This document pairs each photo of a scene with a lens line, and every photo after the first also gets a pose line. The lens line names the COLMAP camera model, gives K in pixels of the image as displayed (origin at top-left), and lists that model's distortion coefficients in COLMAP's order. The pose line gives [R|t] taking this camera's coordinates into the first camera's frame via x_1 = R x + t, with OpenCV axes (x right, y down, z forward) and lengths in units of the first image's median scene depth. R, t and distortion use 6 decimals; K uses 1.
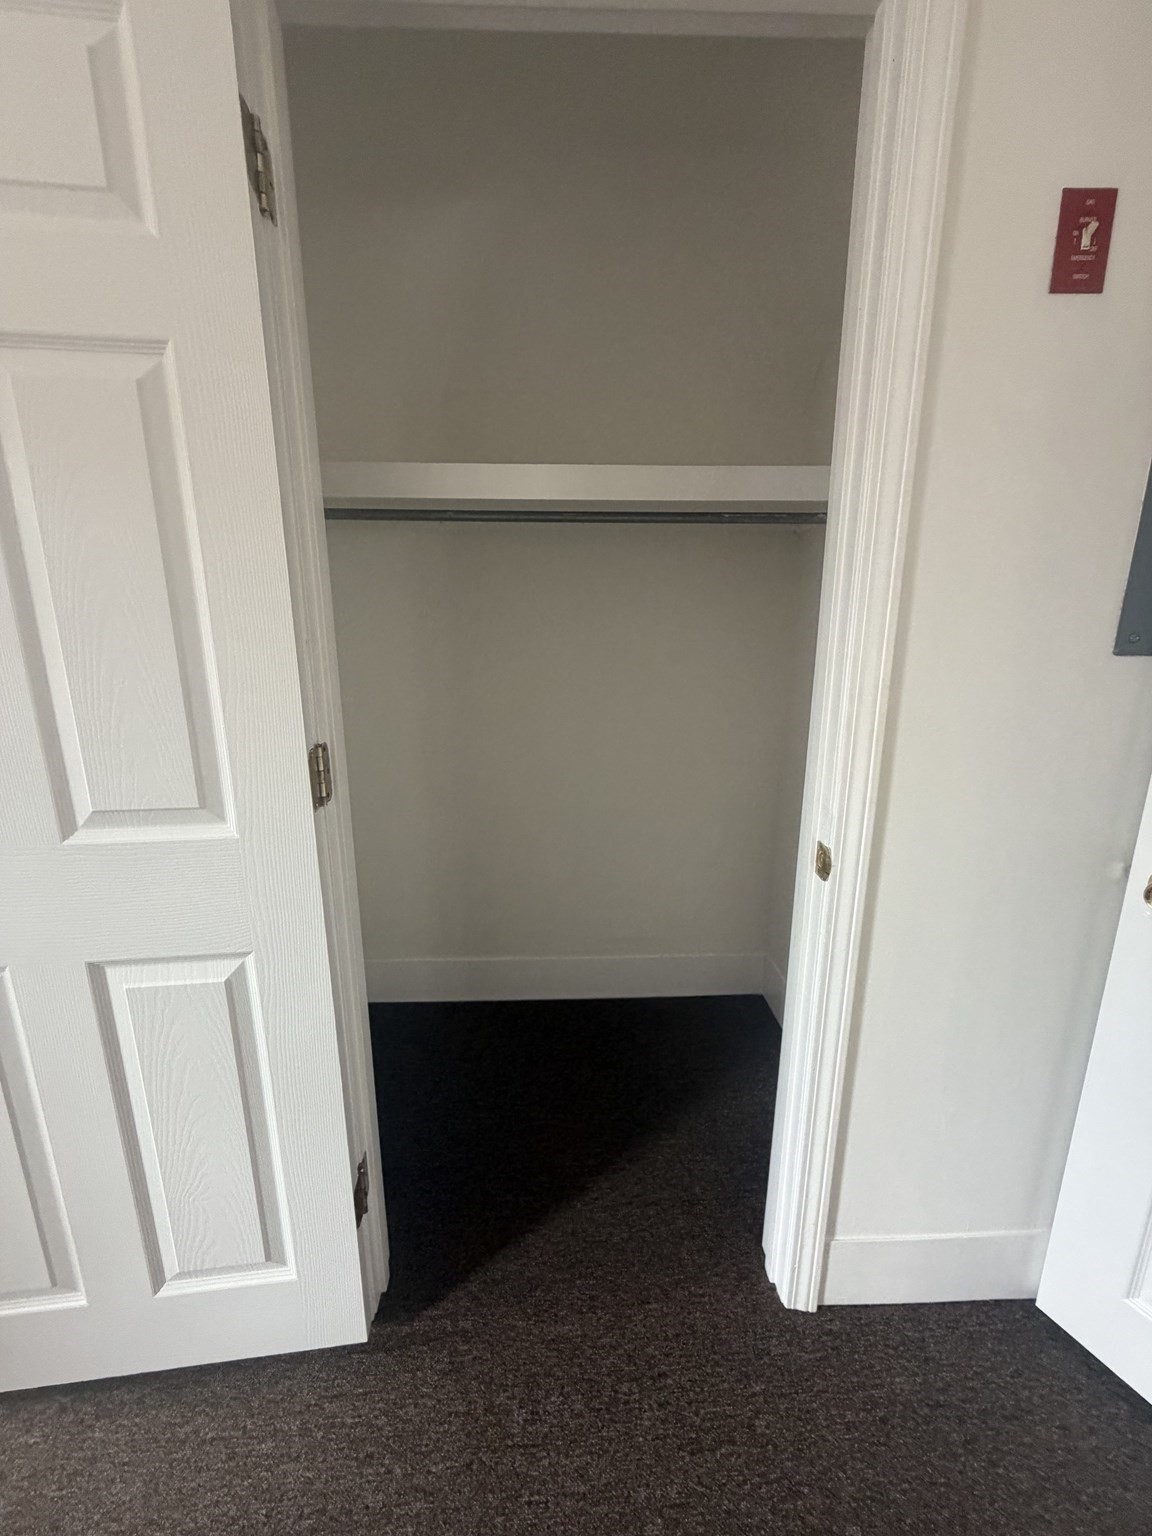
lens RADIAL K [[611.9, 0, 575.6], [0, 611.9, 764.6], [0, 0, 1]] dist [0.000540, 0.000217]
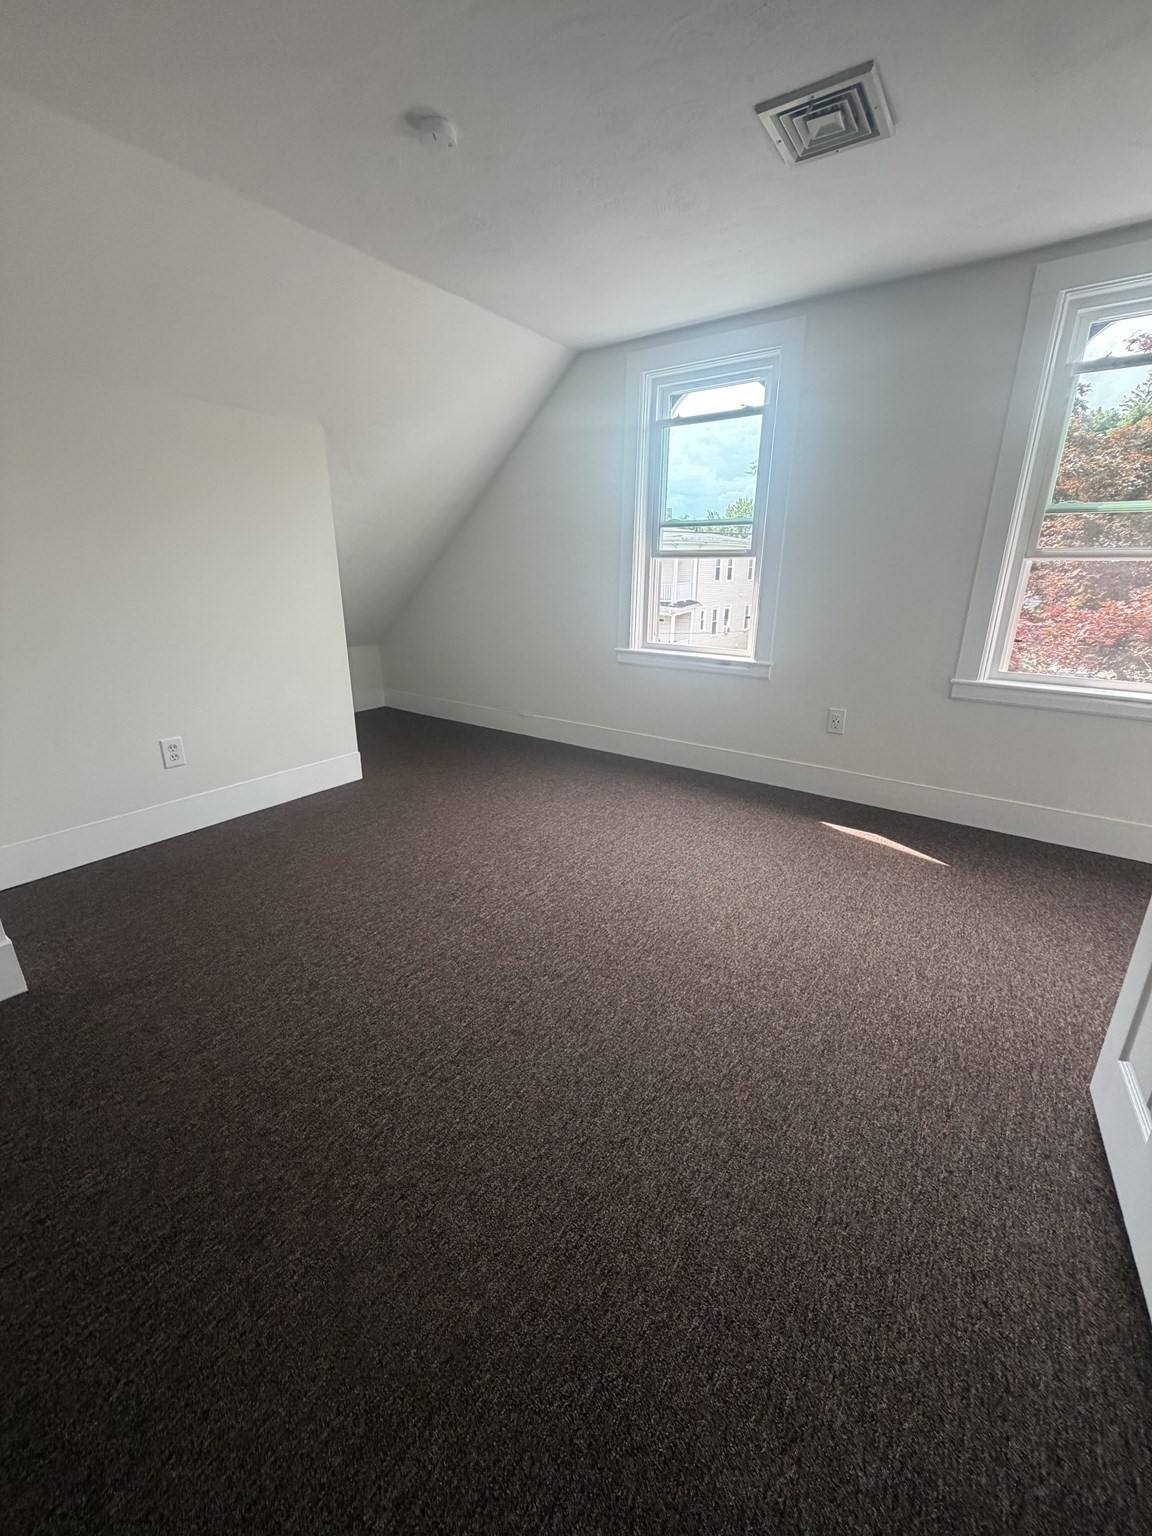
lens RADIAL K [[611.9, 0, 575.6], [0, 611.9, 764.6], [0, 0, 1]] dist [0.000540, 0.000217]
pose [[-0.607133, 0.240233, -0.757415, 0.502670], [-0.185237, 0.884150, 0.428913, 0.006246], [0.772708, 0.400708, -0.492296, 0.501199]]
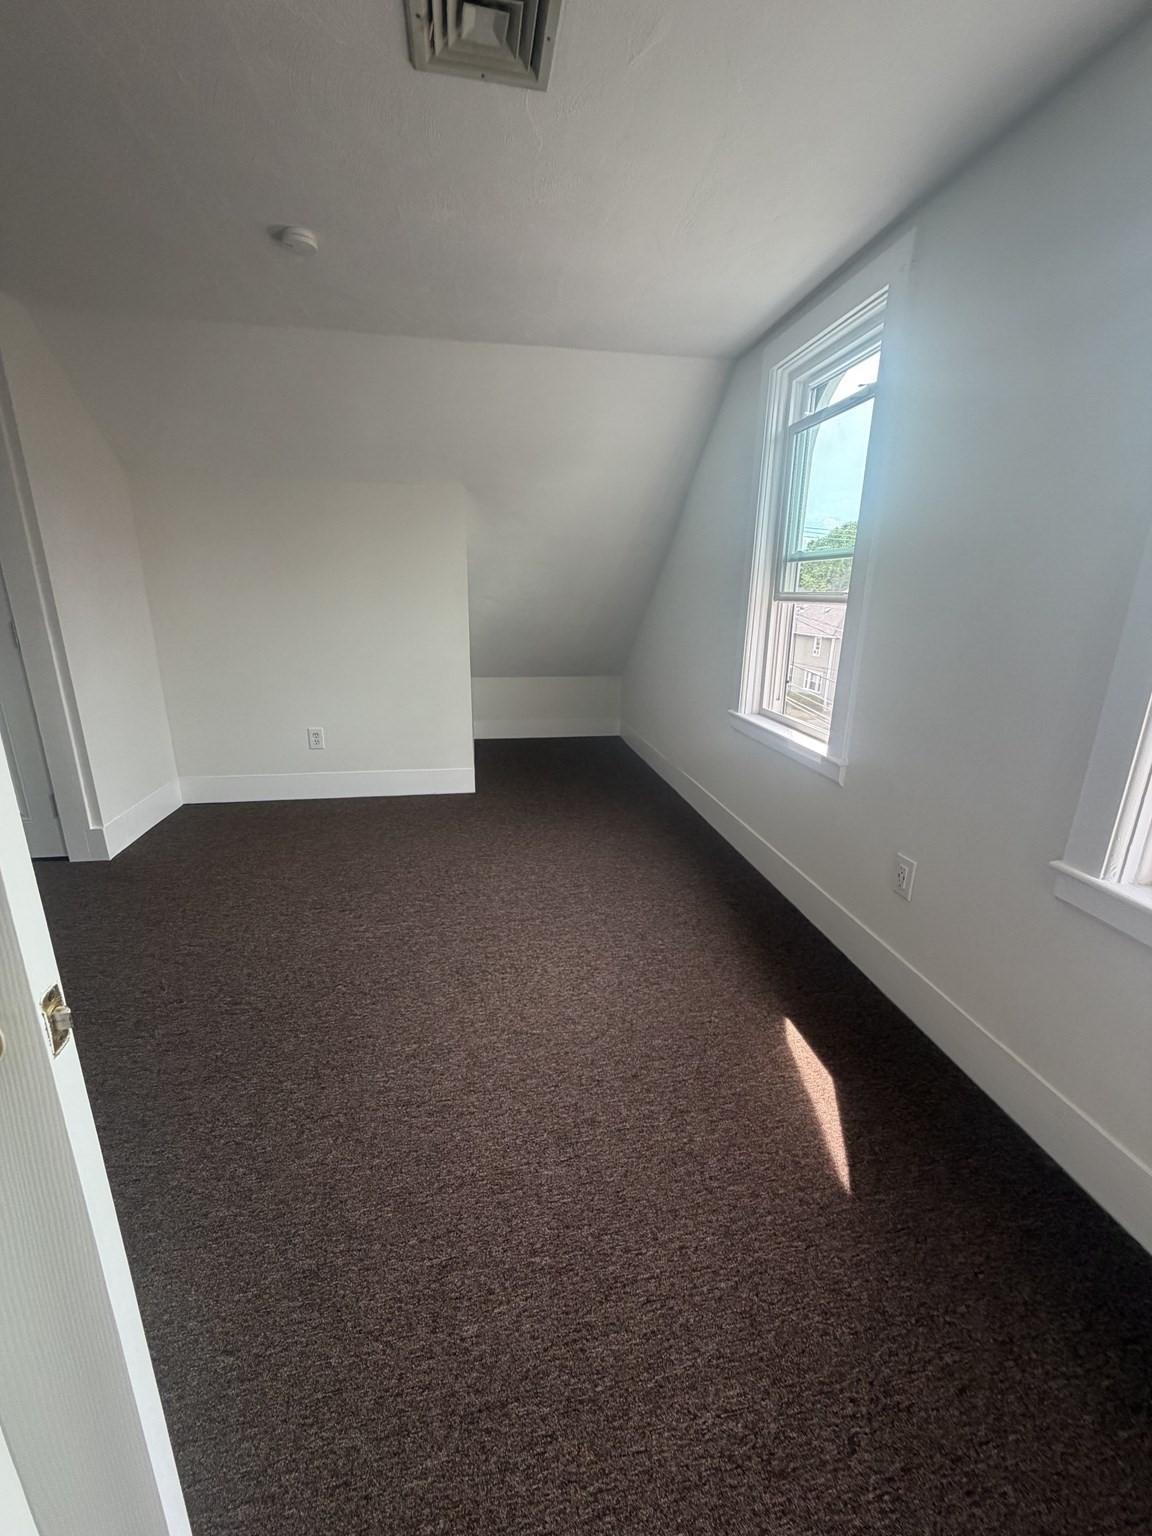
lens RADIAL K [[611.9, 0, 575.6], [0, 611.9, 764.6], [0, 0, 1]] dist [0.000540, 0.000217]
pose [[-0.990817, 0.023299, -0.133186, -1.555260], [-0.044218, 0.875037, 0.482032, -0.265903], [0.127773, 0.483495, -0.865972, 1.257125]]
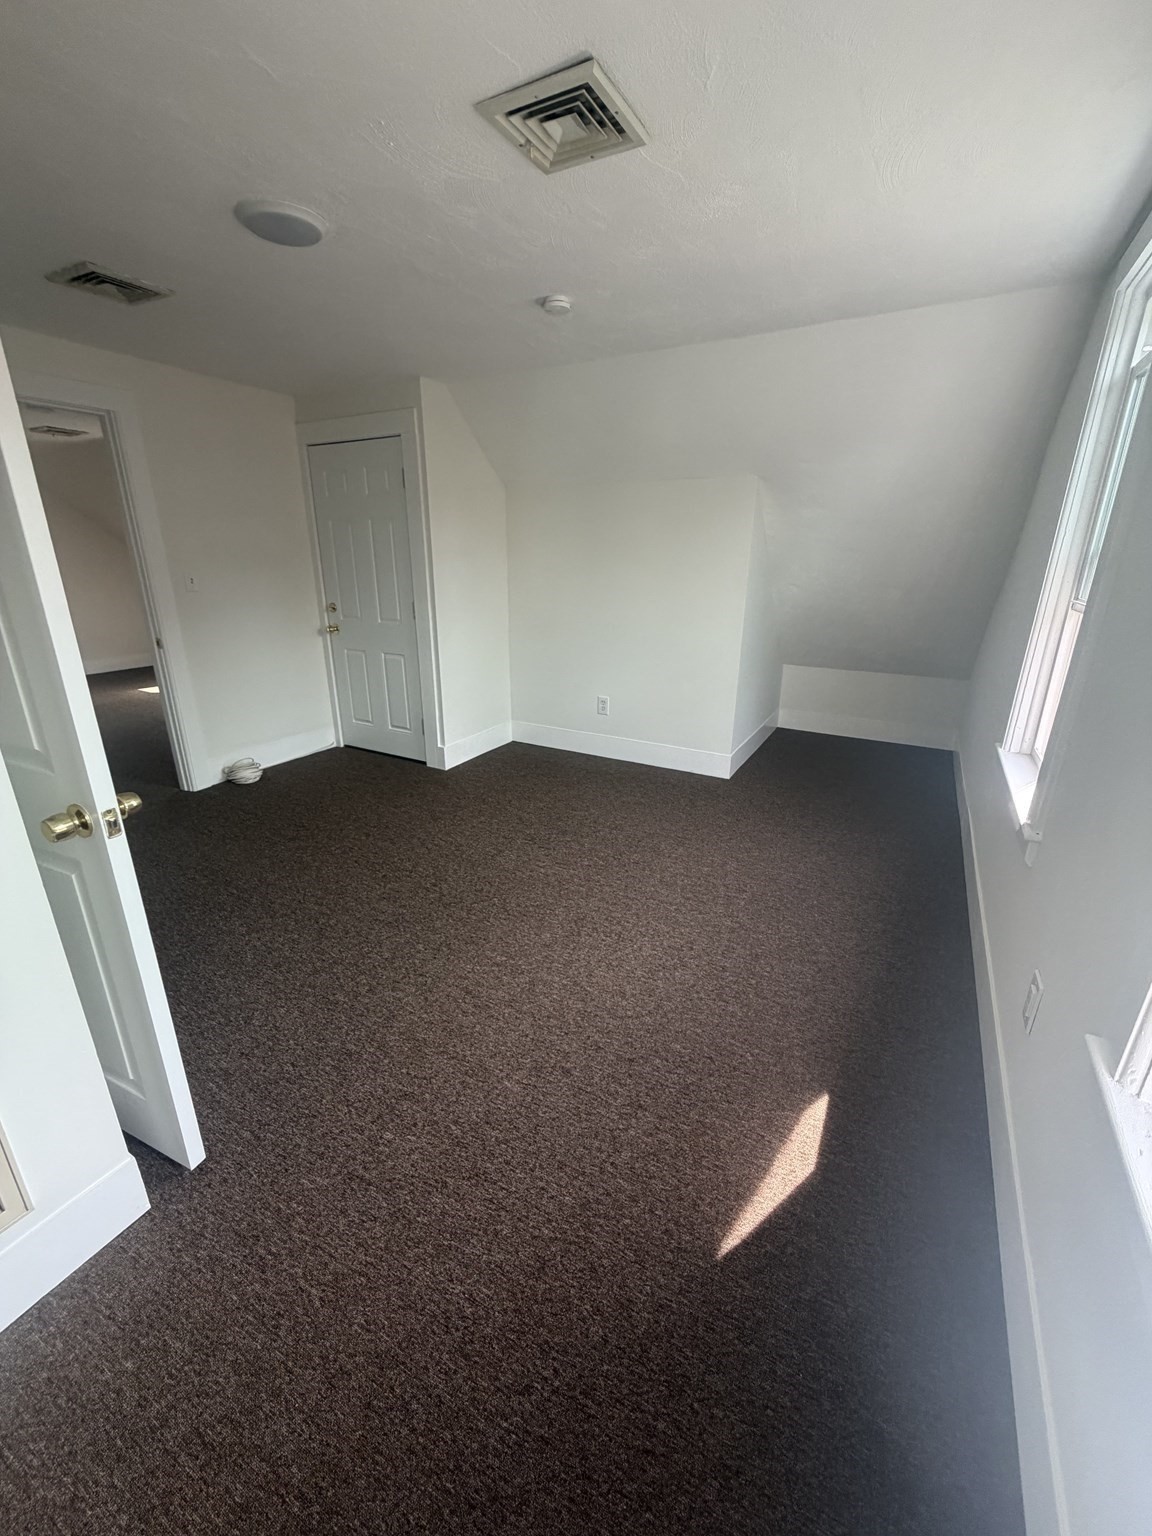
lens RADIAL K [[611.9, 0, 575.6], [0, 611.9, 764.6], [0, 0, 1]] dist [0.000540, 0.000217]
pose [[-0.857833, -0.173648, 0.483703, -2.511085], [0.109696, 0.857631, 0.502430, -0.397839], [-0.502085, 0.484061, -0.716656, 1.195171]]
